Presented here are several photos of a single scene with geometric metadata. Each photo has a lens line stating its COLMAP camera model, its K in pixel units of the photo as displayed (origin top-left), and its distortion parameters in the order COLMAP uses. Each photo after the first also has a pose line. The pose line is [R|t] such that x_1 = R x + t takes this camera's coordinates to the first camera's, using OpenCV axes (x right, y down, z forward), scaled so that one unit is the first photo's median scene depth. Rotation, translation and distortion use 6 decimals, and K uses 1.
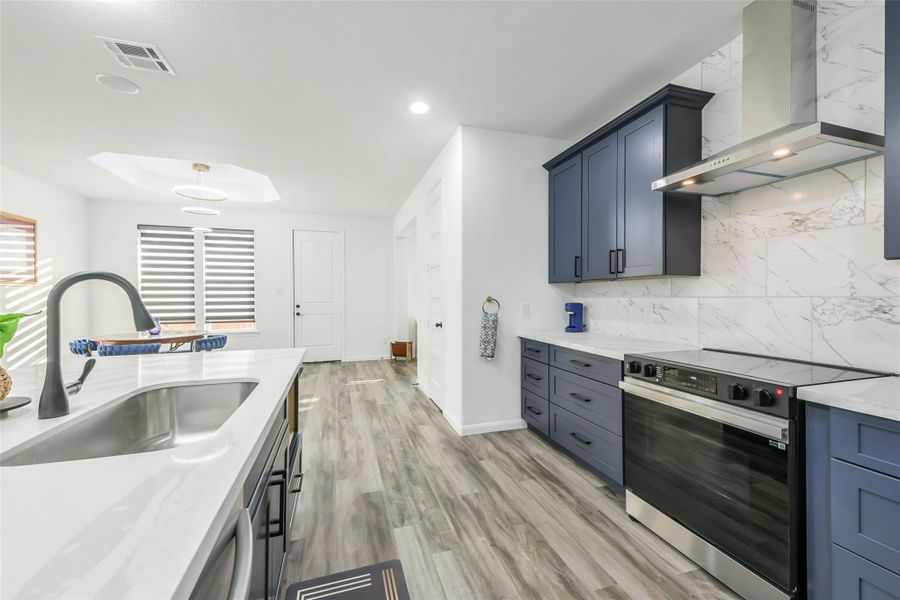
lens RADIAL K [[351.7, 0, 450.0], [0, 351.7, 300.0], [0, 0, 1]] dist [0.028836, -0.008782]
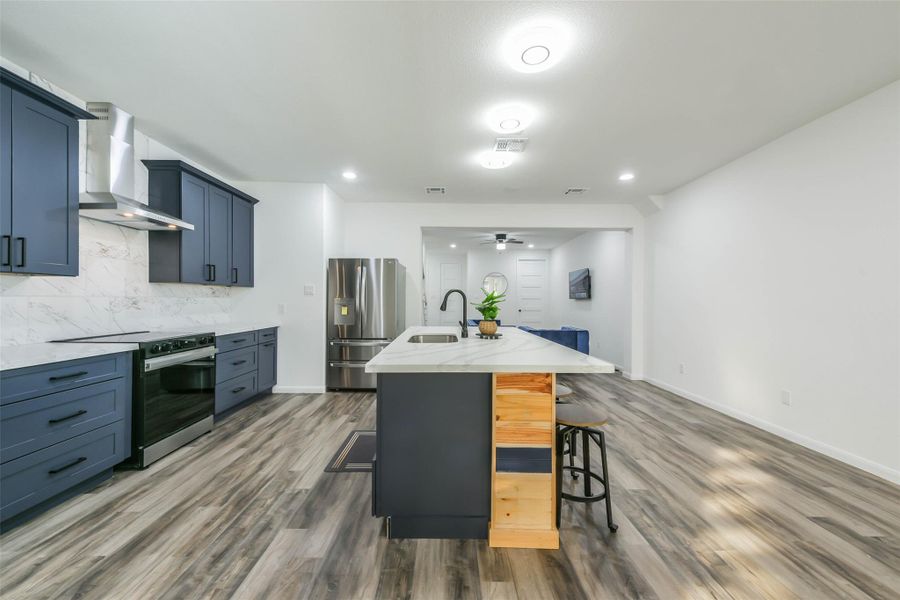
lens RADIAL K [[351.7, 0, 450.0], [0, 351.7, 300.0], [0, 0, 1]] dist [0.028836, -0.008782]
pose [[-0.956231, -0.004876, 0.292571, -0.613015], [-0.002325, 0.999956, 0.009067, -0.007176], [-0.292603, 0.007990, -0.956201, 1.278545]]
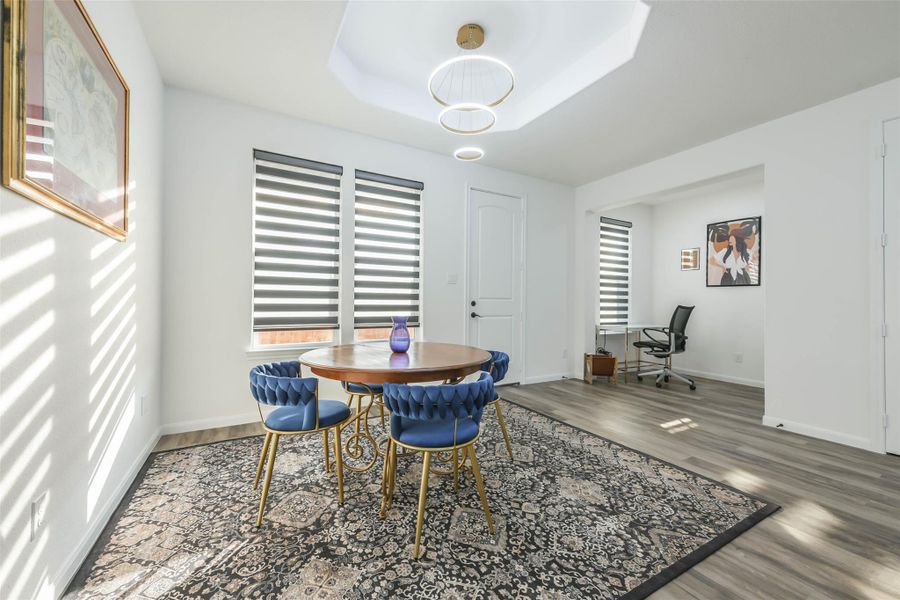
lens RADIAL K [[351.7, 0, 450.0], [0, 351.7, 300.0], [0, 0, 1]] dist [0.028836, -0.008782]
pose [[0.977659, 0.016862, 0.209519, -1.336811], [-0.014022, 0.999789, -0.015034, 0.047307], [-0.209728, 0.011760, 0.977689, 0.787850]]
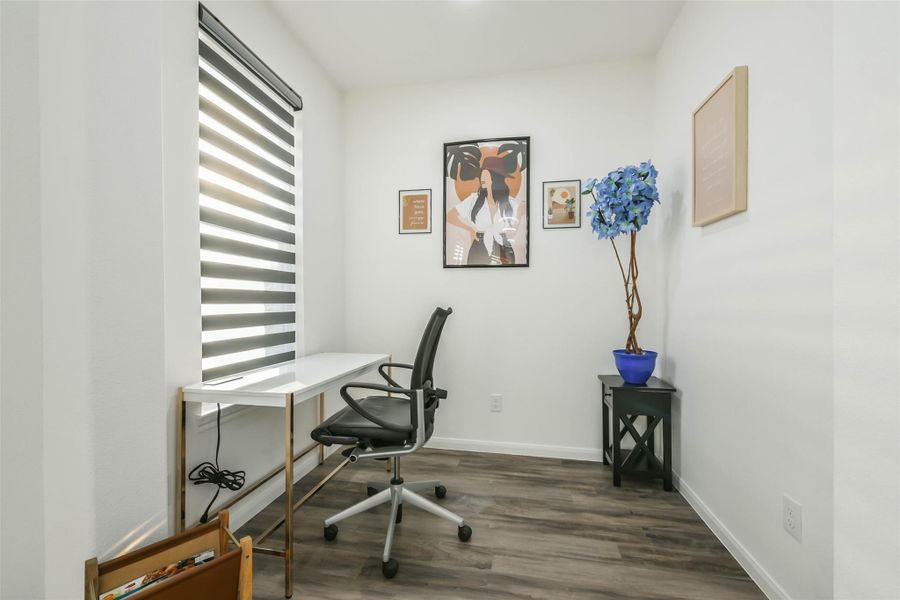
lens RADIAL K [[354.8, 0, 446.6], [0, 354.8, 301.9], [0, 0, 1]] dist [0.019311, -0.008616]
pose [[0.480027, -0.001132, 0.877253, -0.484490], [0.008021, 0.999963, -0.003099, 0.025277], [-0.877217, 0.008524, 0.480019, 1.835229]]
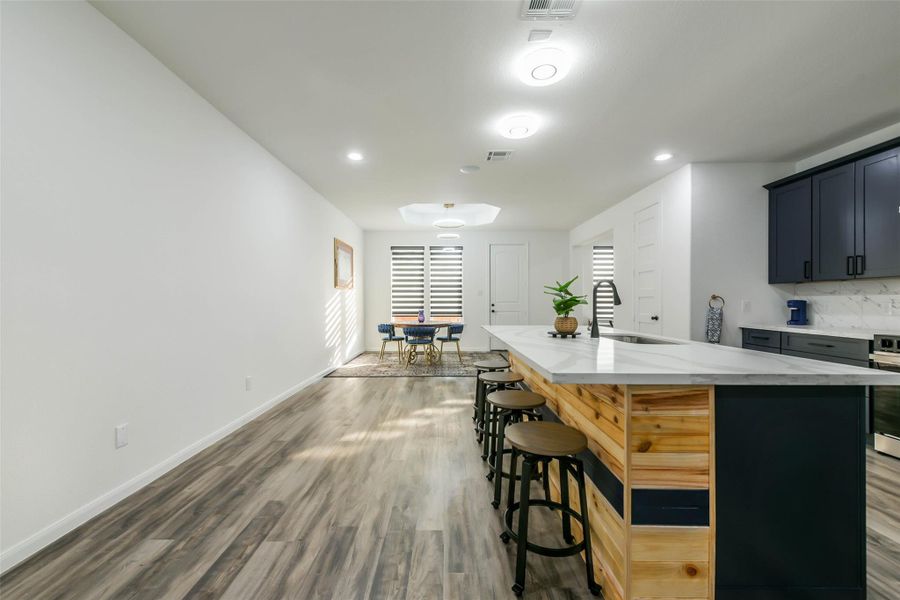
lens RADIAL K [[354.8, 0, 446.6], [0, 354.8, 301.9], [0, 0, 1]] dist [0.019311, -0.008616]
pose [[0.952761, 0.005133, -0.303678, -0.445075], [-0.007239, 0.999957, -0.005808, 0.032442], [0.303635, 0.007732, 0.952757, -0.552535]]
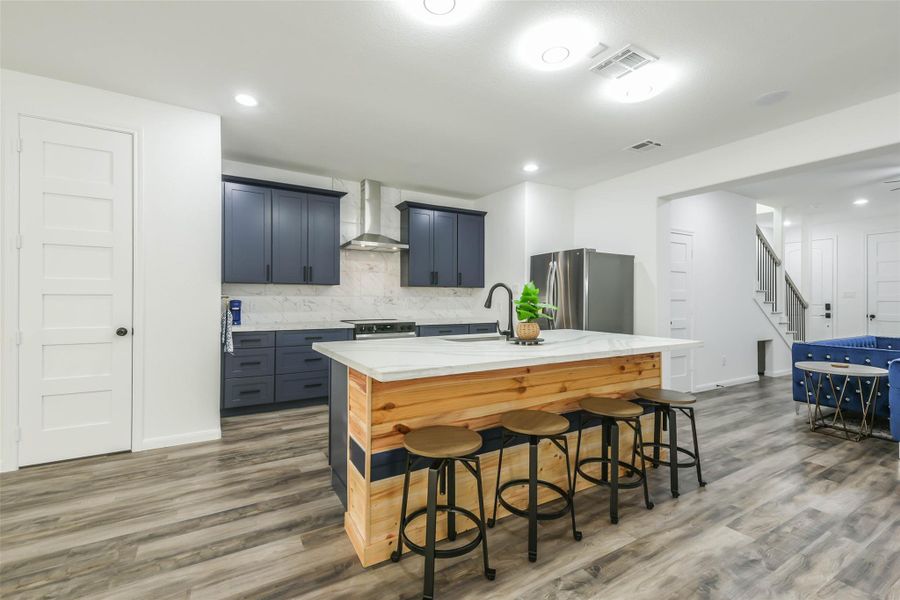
lens RADIAL K [[393.4, 0, 447.3], [0, 393.4, 292.8], [0, 0, 1]] dist [0.021084, -0.000770]
pose [[-0.224758, 0.016164, 0.974280, -1.229824], [0.005511, 0.999868, -0.015317, 0.008224], [-0.974399, 0.001927, -0.224817, 0.674730]]
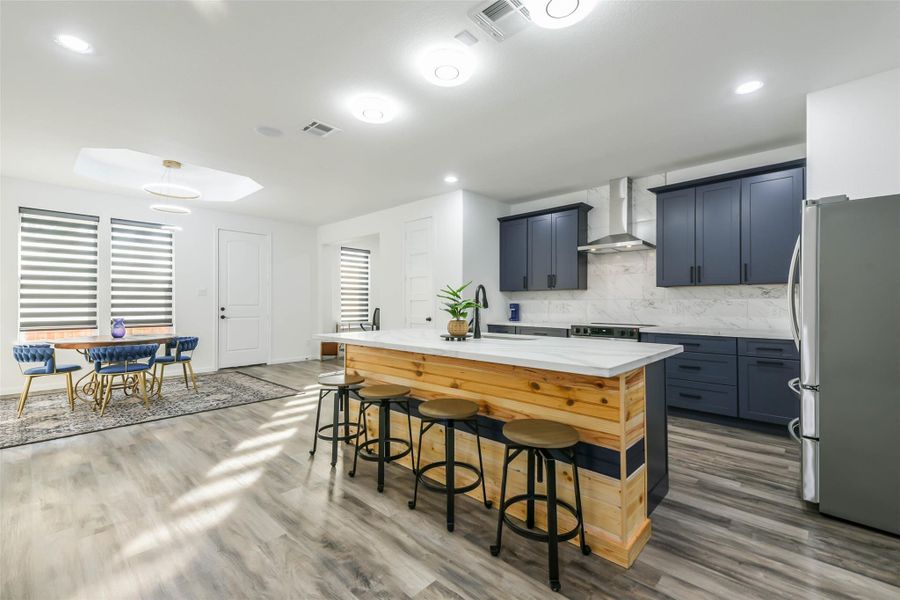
lens RADIAL K [[382.0, 0, 446.6], [0, 382.0, 302.1], [0, 0, 1]] dist [0.054971, -0.021516]
pose [[0.874419, 0.007015, 0.485121, -0.895224], [-0.000154, 0.999899, -0.014183, 0.030278], [-0.485172, 0.012327, 0.874332, -0.470458]]
